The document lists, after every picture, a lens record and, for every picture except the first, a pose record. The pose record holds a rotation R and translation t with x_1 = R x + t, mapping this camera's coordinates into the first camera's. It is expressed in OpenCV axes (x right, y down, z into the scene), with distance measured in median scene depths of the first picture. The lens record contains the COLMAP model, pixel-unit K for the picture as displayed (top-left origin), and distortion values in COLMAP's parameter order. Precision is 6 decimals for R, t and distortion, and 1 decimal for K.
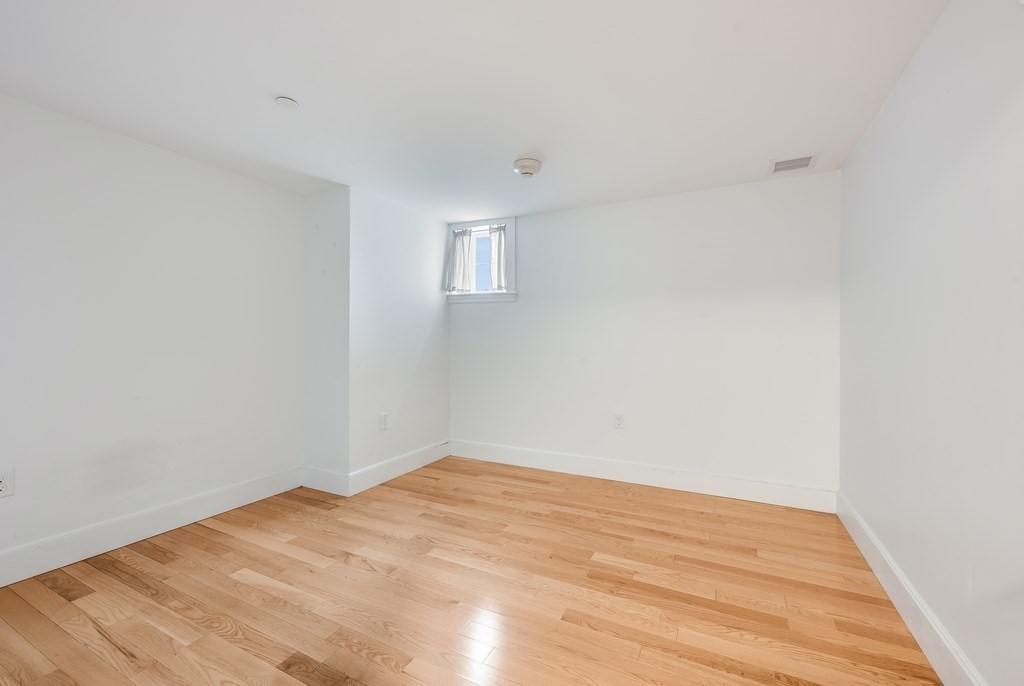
lens RADIAL K [[428.4, 0, 512.0], [0, 428.4, 343.0], [0, 0, 1]] dist [0.000736, 0.000164]
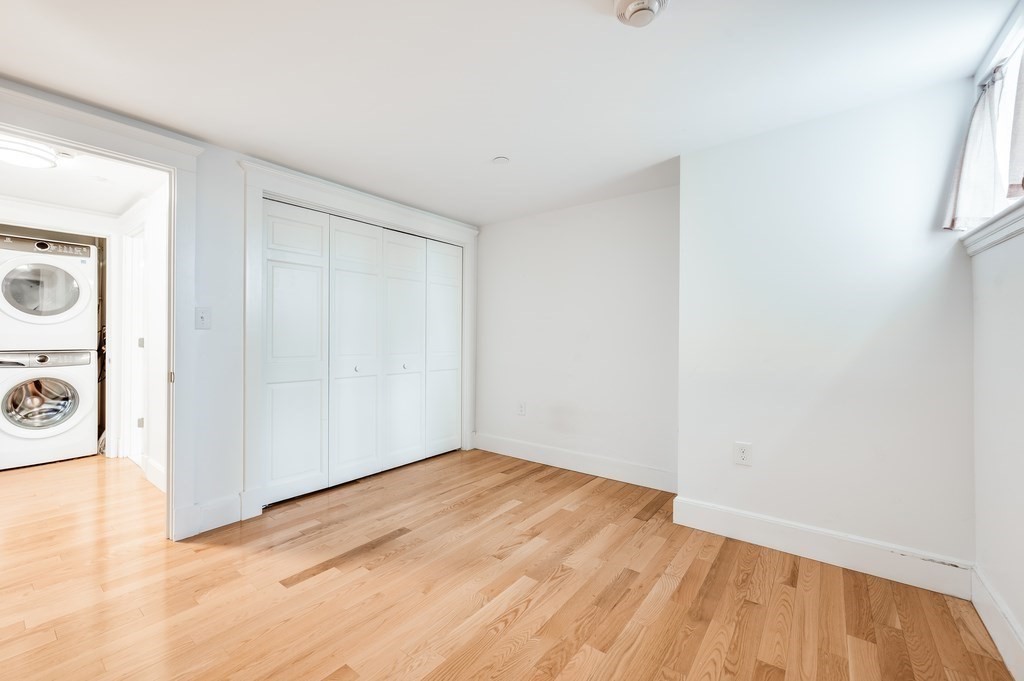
lens RADIAL K [[412.5, 0, 513.9], [0, 412.5, 338.5], [0, 0, 1]] dist [-0.002015, -0.000263]
pose [[-0.172485, 0.000502, -0.985012, 0.586772], [-0.010083, 0.999947, 0.002275, -0.010608], [0.984961, 0.010324, -0.172471, 0.989867]]
